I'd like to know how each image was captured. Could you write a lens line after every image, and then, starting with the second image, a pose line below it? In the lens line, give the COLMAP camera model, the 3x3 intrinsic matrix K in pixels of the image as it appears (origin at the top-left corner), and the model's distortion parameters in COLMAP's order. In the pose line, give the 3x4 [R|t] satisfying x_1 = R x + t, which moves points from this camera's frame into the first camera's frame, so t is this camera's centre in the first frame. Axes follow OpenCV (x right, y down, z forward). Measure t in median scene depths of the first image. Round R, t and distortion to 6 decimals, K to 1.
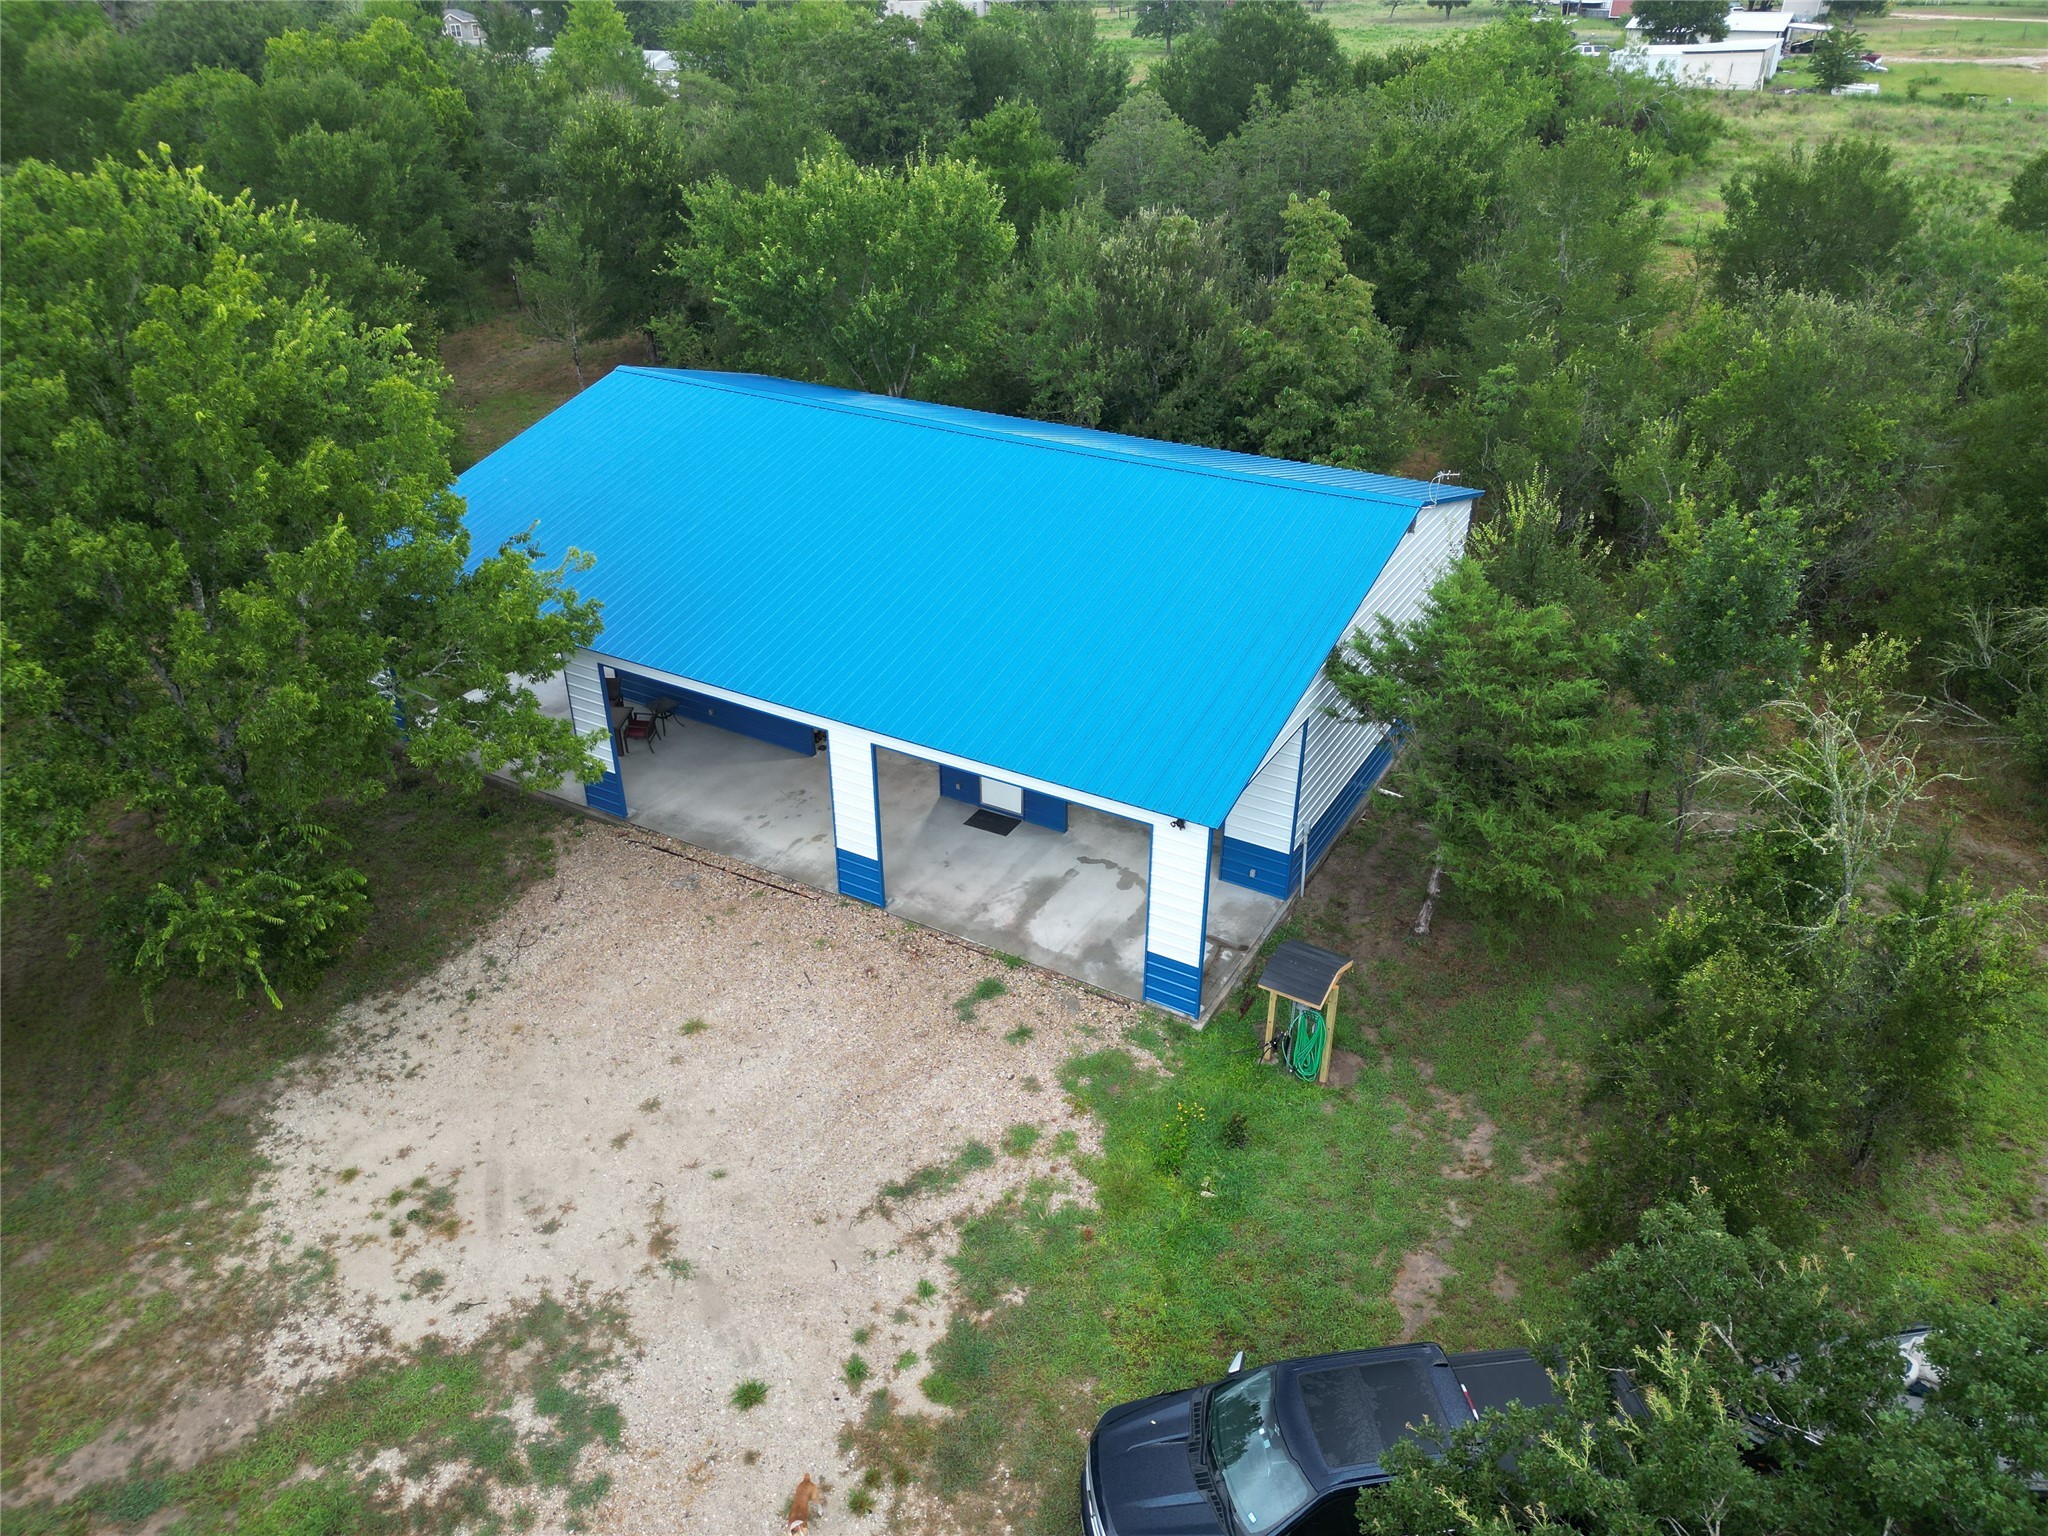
lens RADIAL K [[1442.1, 0, 1030.3], [0, 1442.1, 762.0], [0, 0, 1]] dist [0.071233, -0.072416]
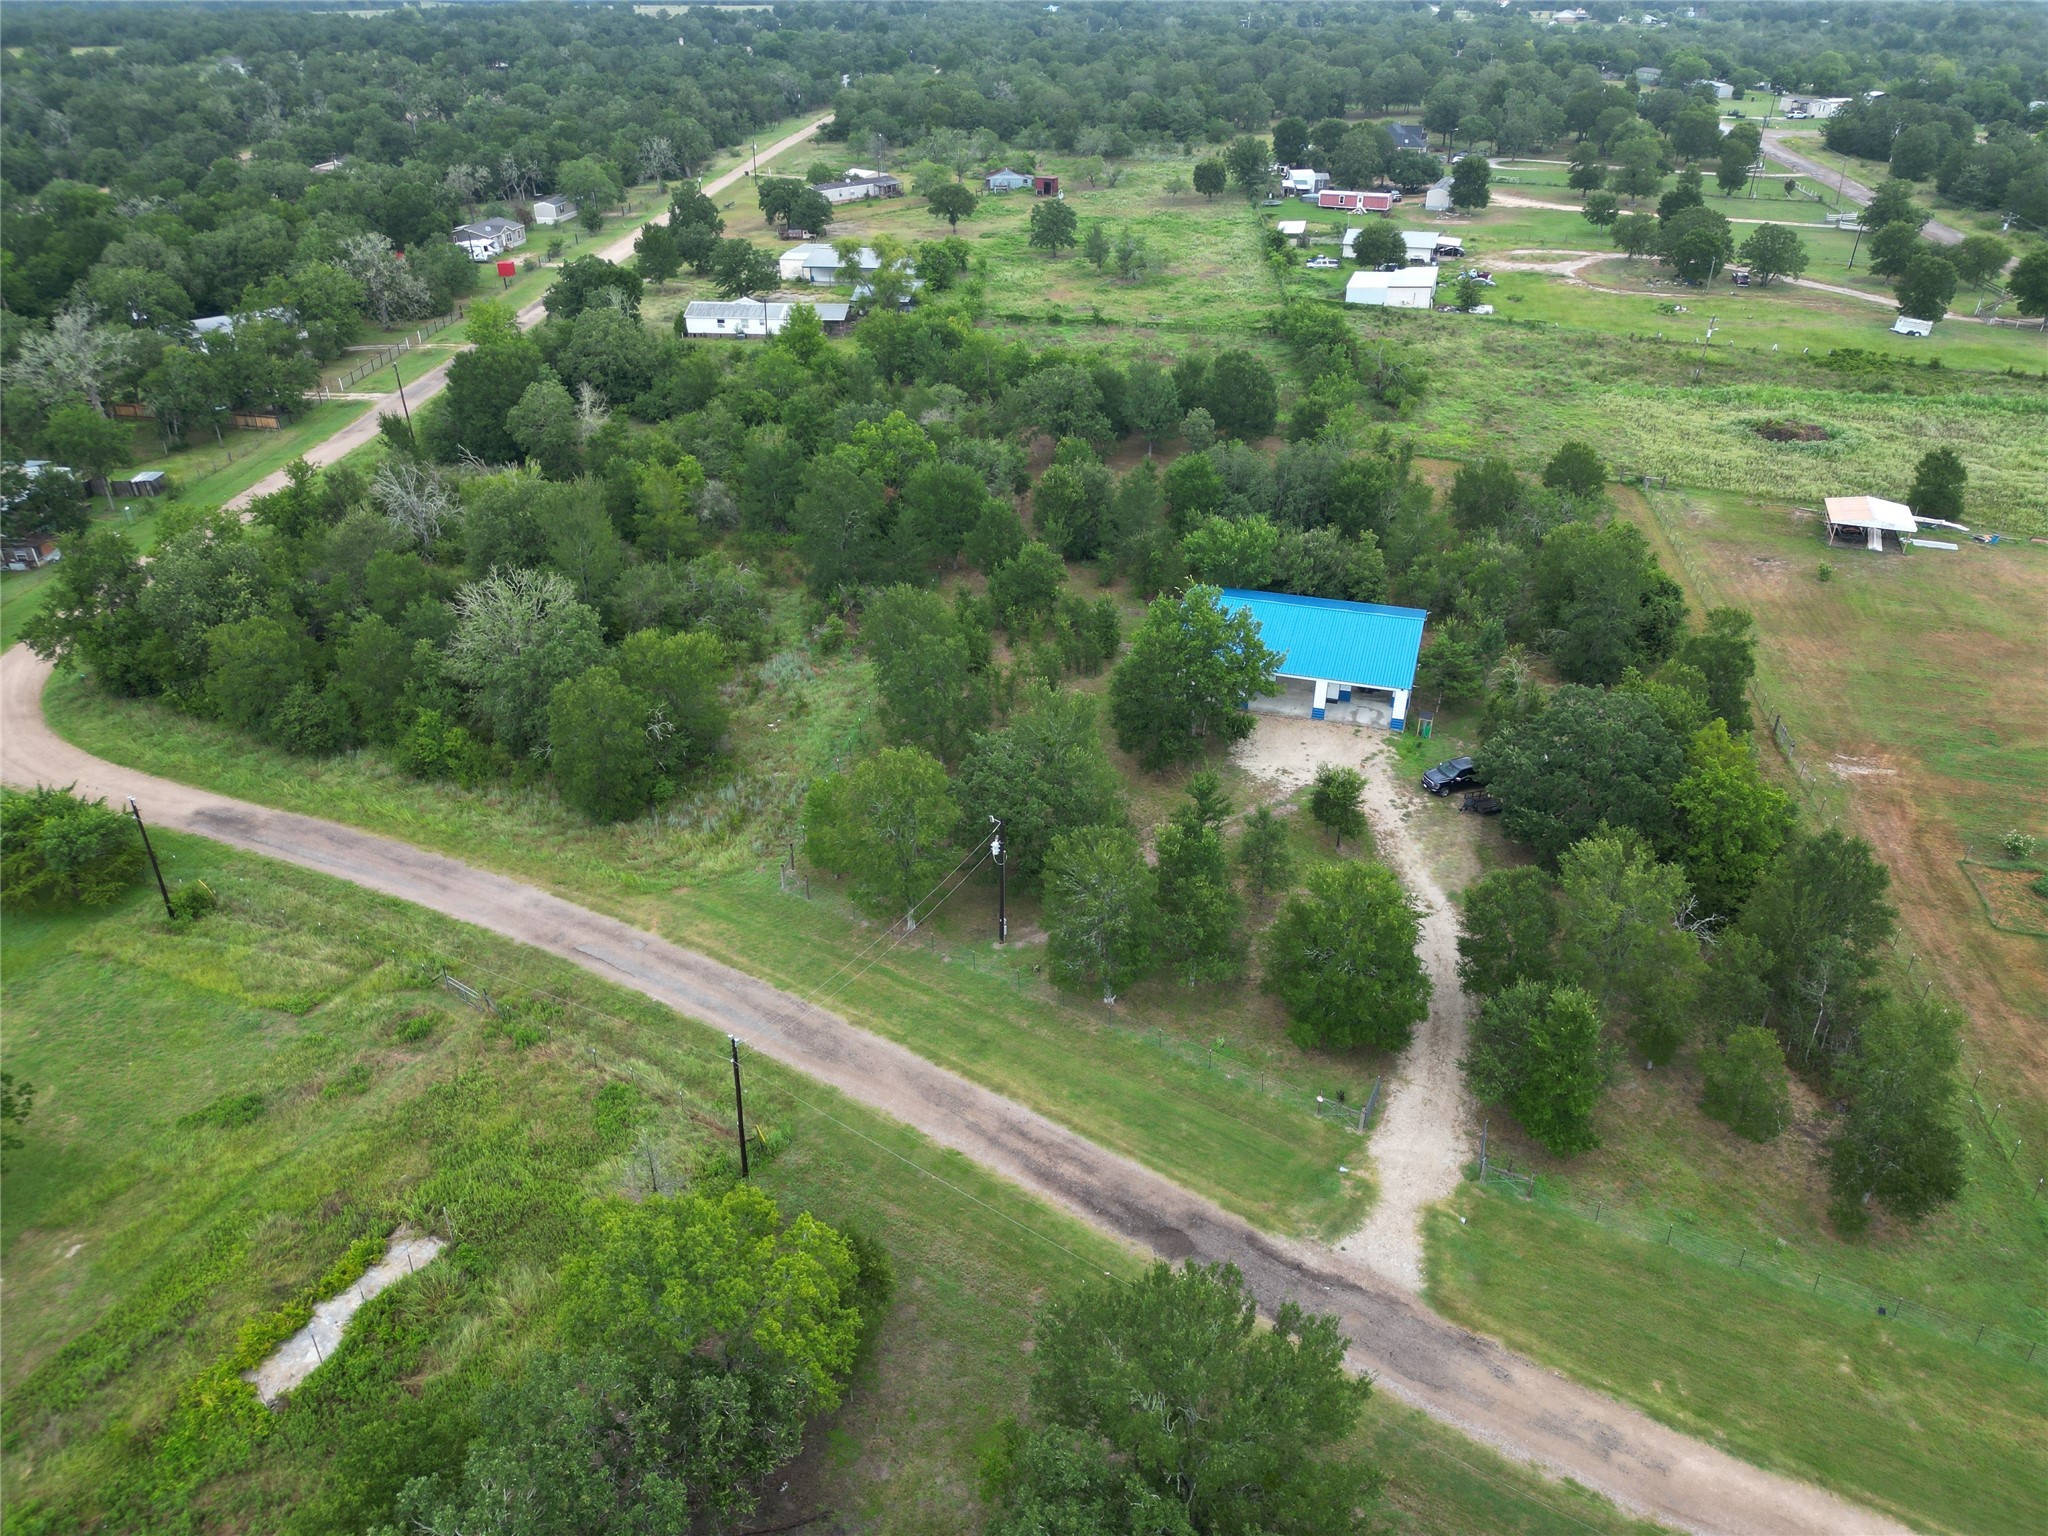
lens RADIAL K [[1471.6, 0, 1017.1], [0, 1471.6, 736.8], [0, 0, 1]] dist [0.068454, -0.069398]
pose [[0.979695, -0.100254, 0.173627, -2.361068], [0.104161, 0.994469, -0.013516, 0.148454], [-0.171311, 0.031326, 0.984719, -4.312099]]
